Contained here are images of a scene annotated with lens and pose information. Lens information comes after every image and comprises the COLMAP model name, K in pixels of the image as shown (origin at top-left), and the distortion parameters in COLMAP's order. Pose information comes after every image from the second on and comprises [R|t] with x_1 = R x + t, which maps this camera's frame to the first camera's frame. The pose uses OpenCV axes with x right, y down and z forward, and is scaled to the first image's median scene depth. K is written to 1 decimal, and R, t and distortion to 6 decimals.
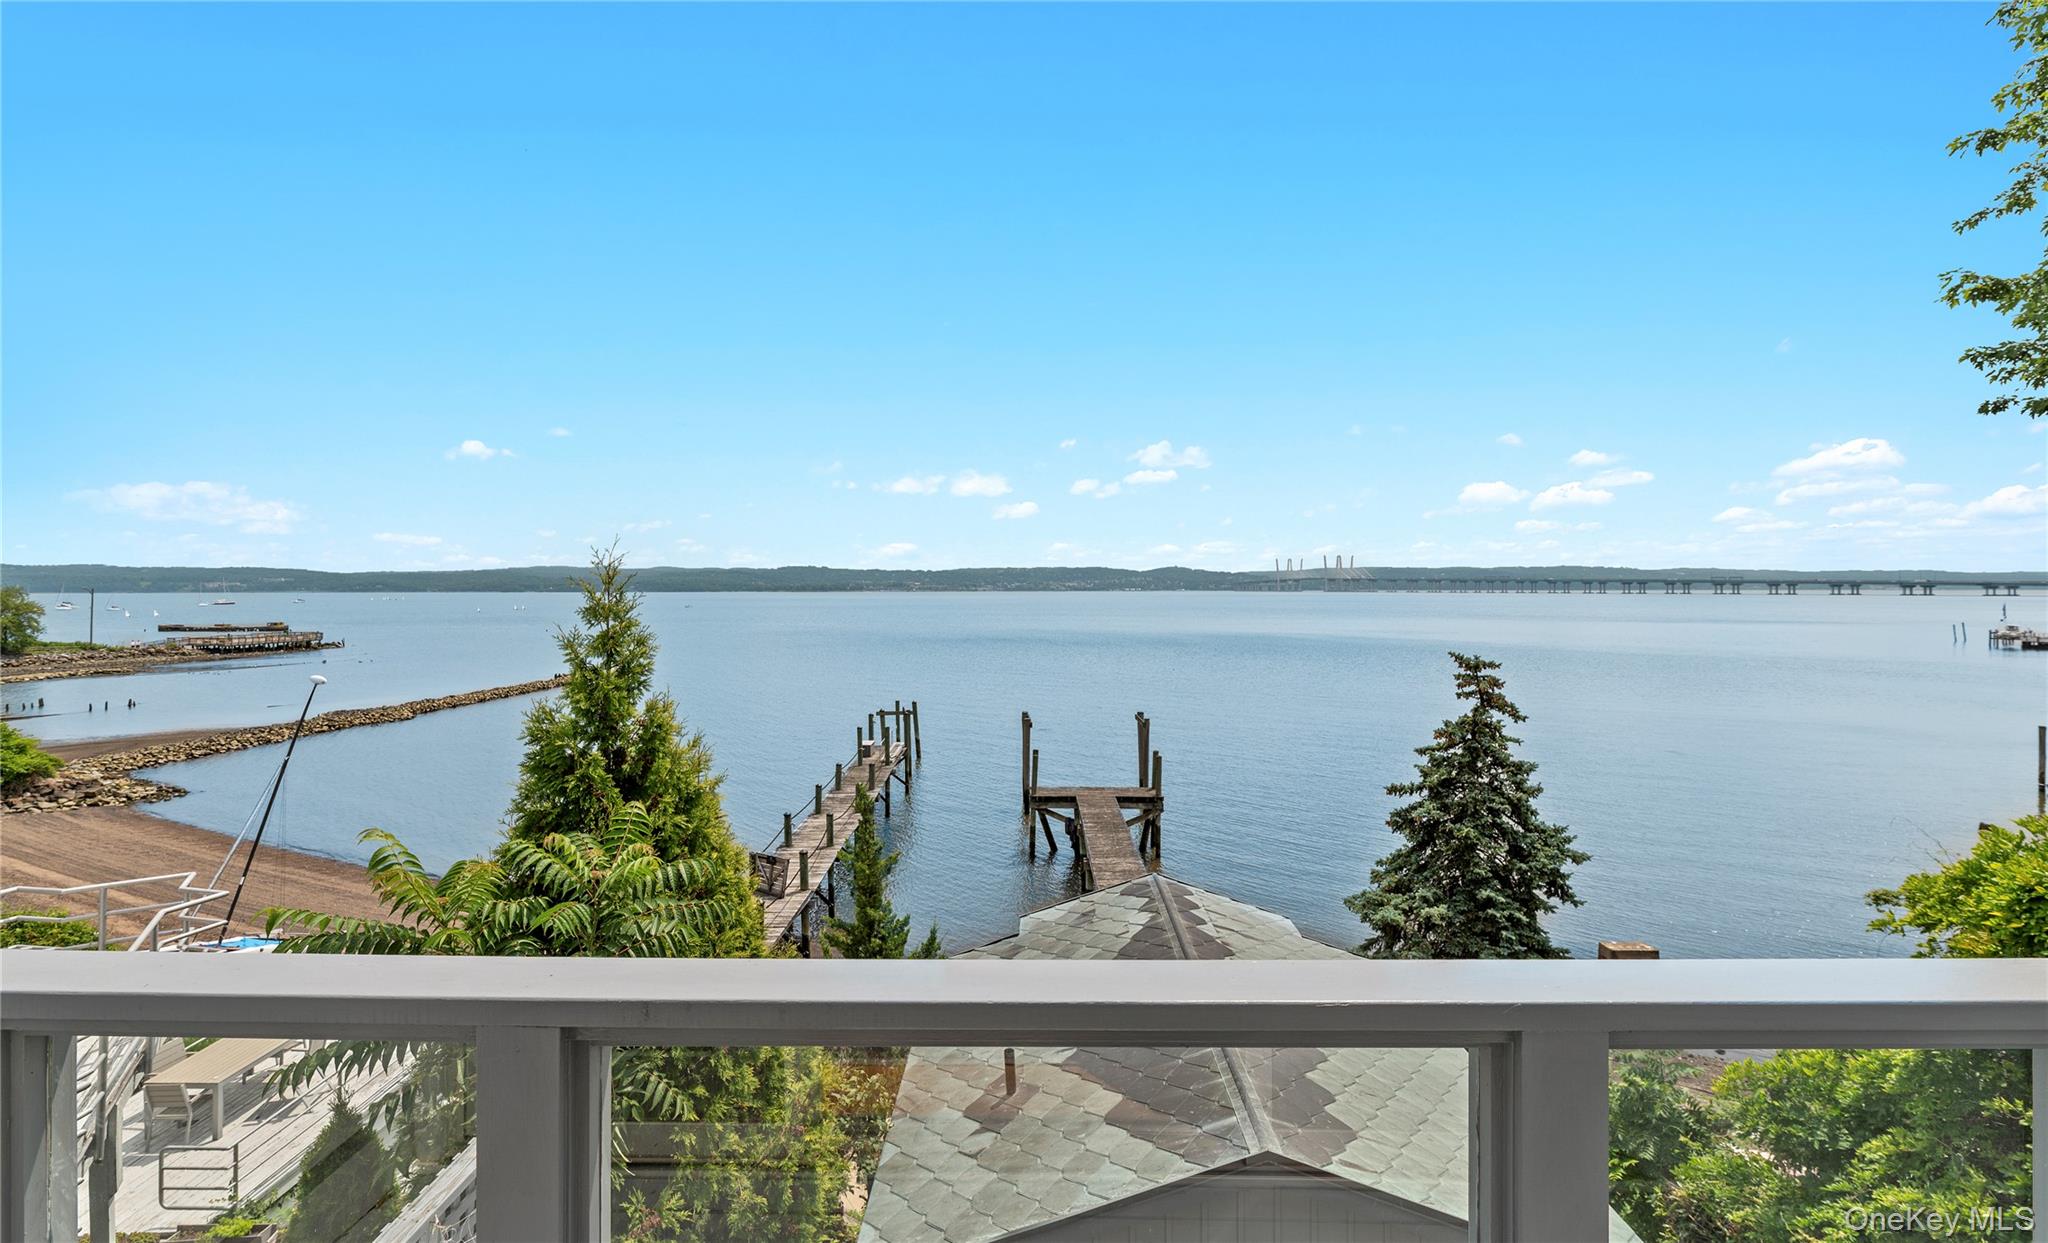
lens RADIAL K [[902.7, 0, 1027.9], [0, 902.7, 578.1], [0, 0, 1]] dist [-0.003745, -0.000979]
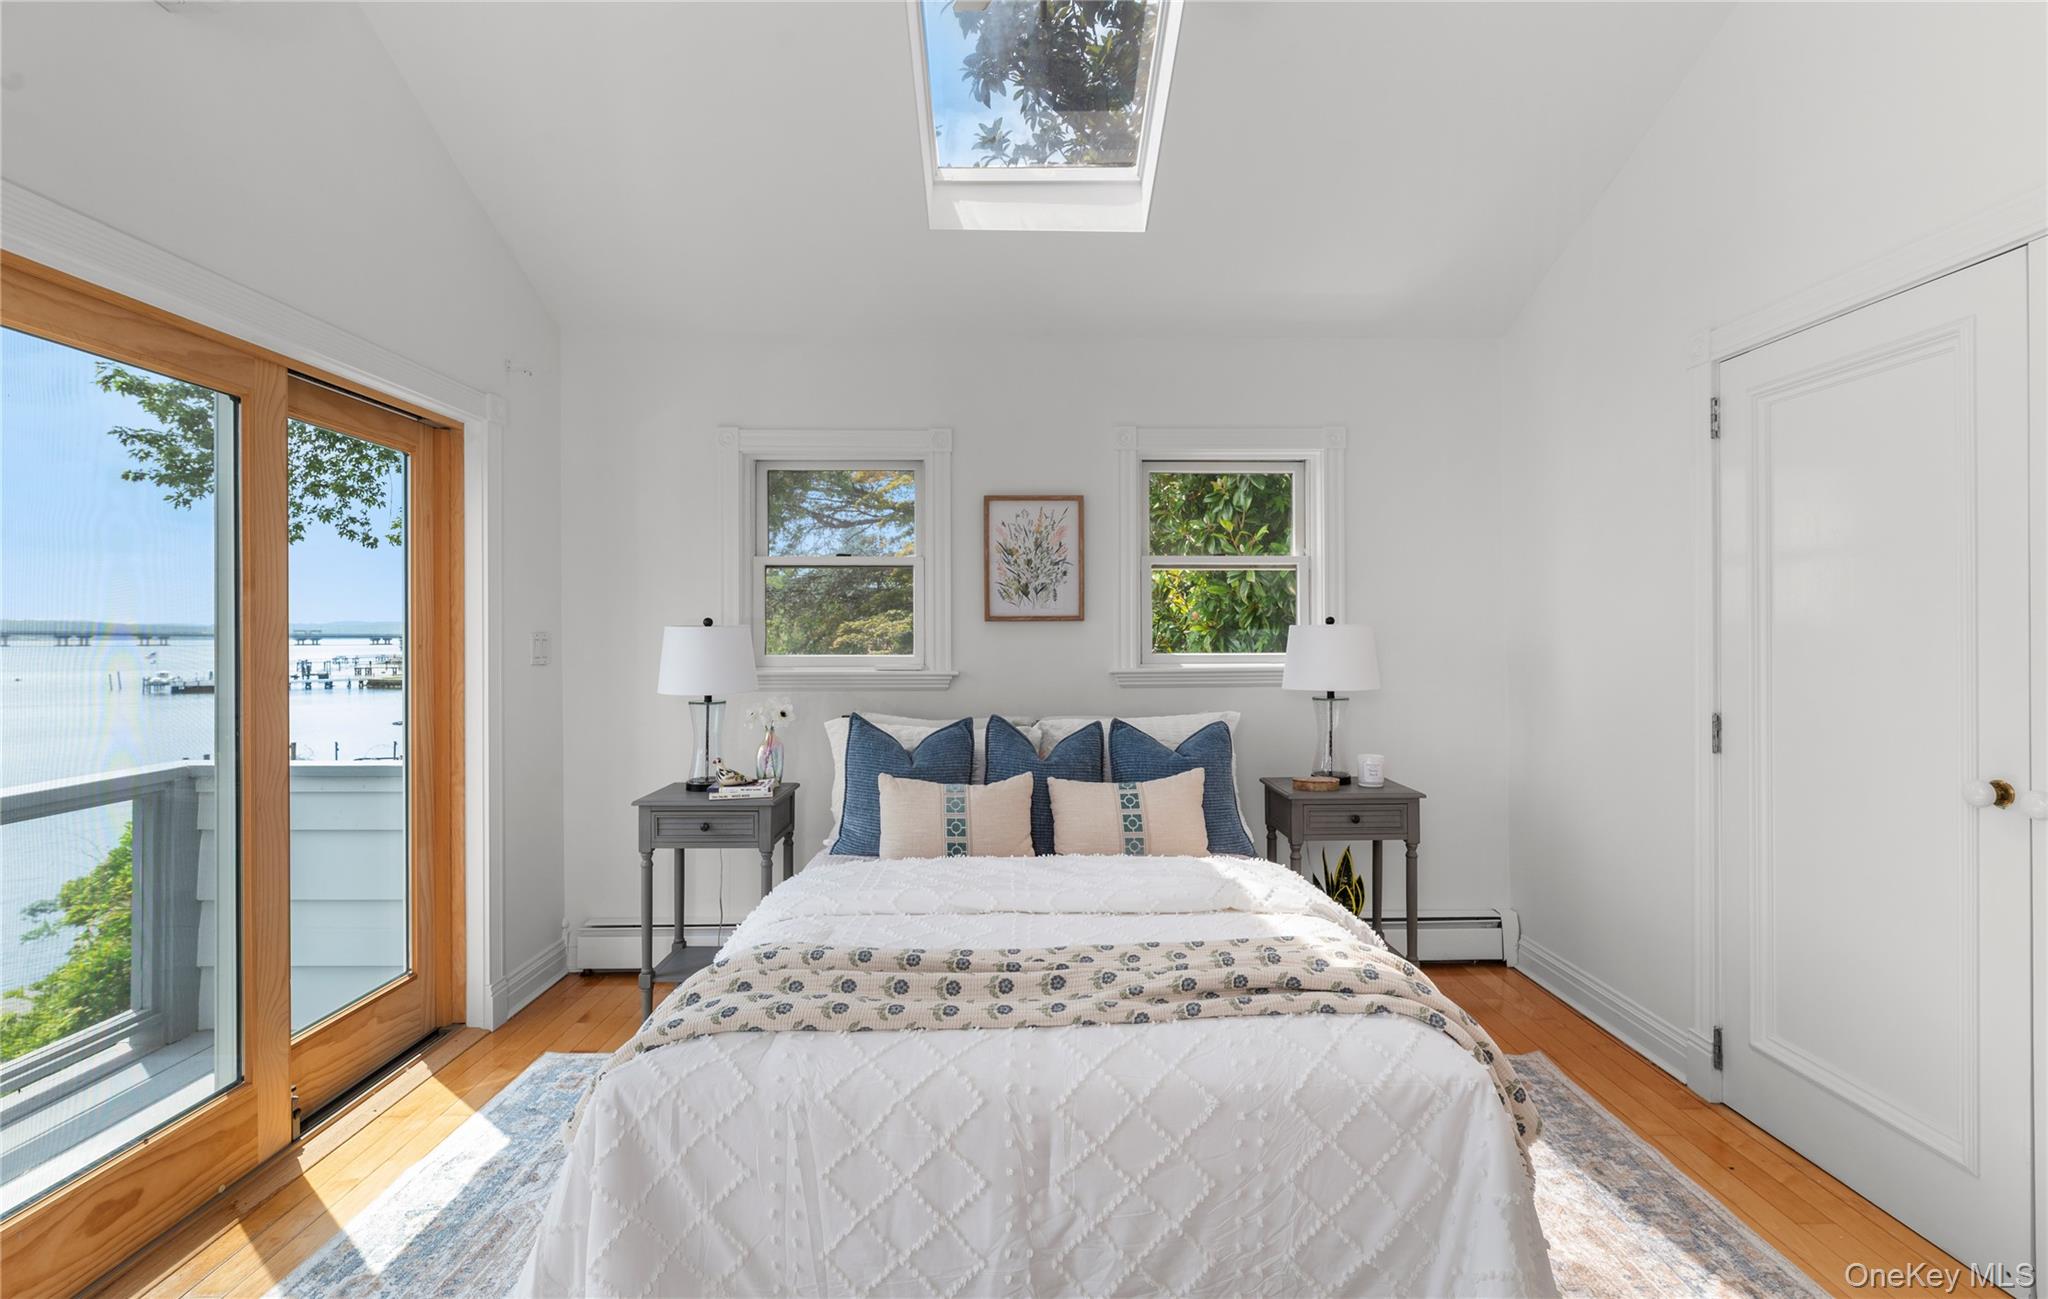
lens RADIAL K [[904.8, 0, 1024.0], [0, 904.8, 649.5], [0, 0, 1]] dist [-0.002323, -0.000355]
pose [[-0.021401, -0.005014, 0.999758, -0.153363], [-0.016108, 0.999859, 0.004670, 0.020865], [-0.999641, -0.016004, -0.021479, -0.153837]]
